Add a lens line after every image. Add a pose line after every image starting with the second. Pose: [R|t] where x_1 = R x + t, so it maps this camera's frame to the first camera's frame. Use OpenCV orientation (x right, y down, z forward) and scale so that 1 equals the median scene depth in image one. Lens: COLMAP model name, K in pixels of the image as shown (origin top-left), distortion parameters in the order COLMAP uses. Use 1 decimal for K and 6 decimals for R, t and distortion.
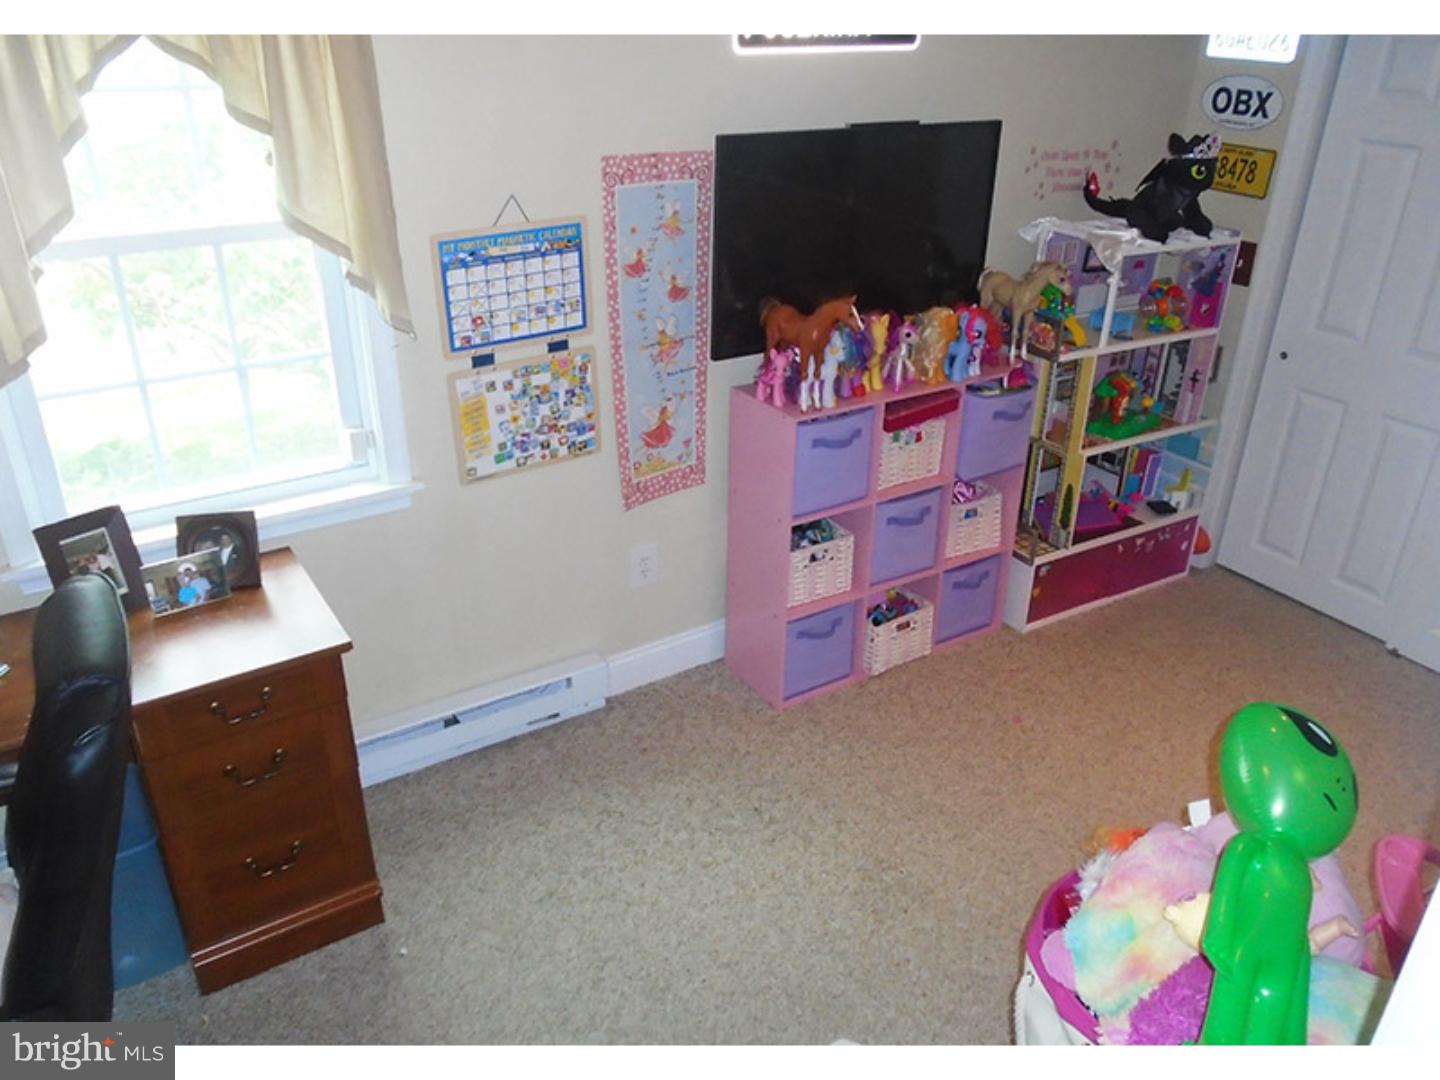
lens RADIAL K [[1121.6, 0, 720.0], [0, 1121.6, 540.0], [0, 0, 1]] dist [-0.003490, -0.001904]
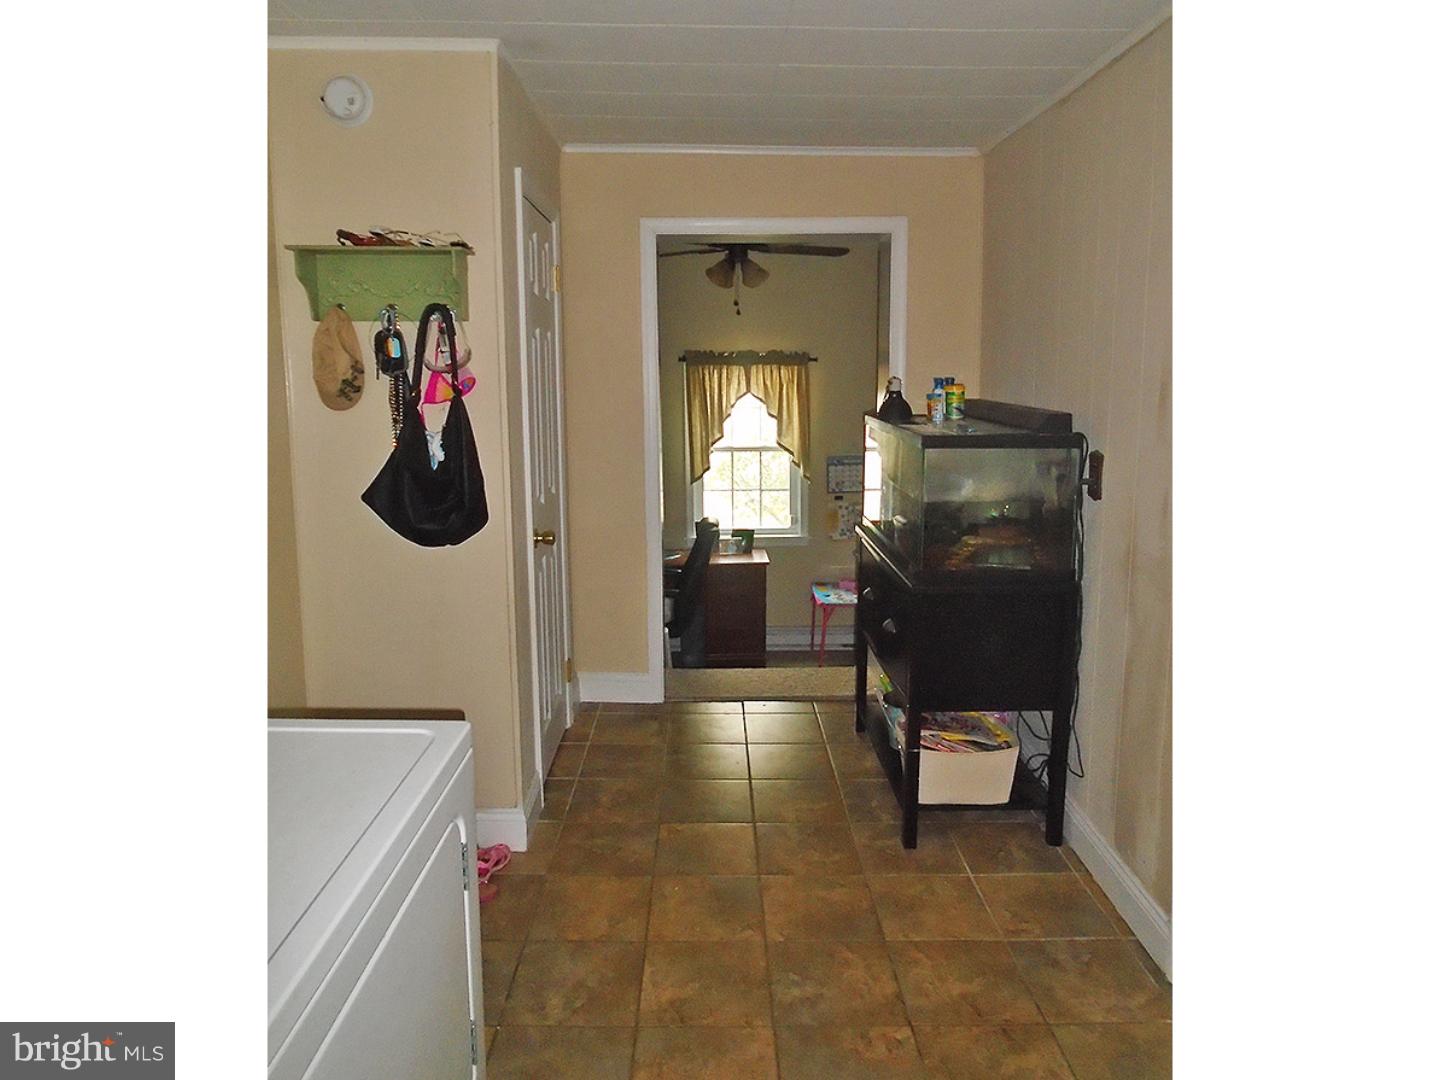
lens RADIAL K [[1121.6, 0, 720.0], [0, 1121.6, 540.0], [0, 0, 1]] dist [-0.003490, -0.001904]
pose [[0.840614, 0.055369, -0.538797, 1.220238], [-0.220167, 0.943801, -0.246509, 0.804826], [0.494868, 0.325845, 0.805562, -1.610951]]
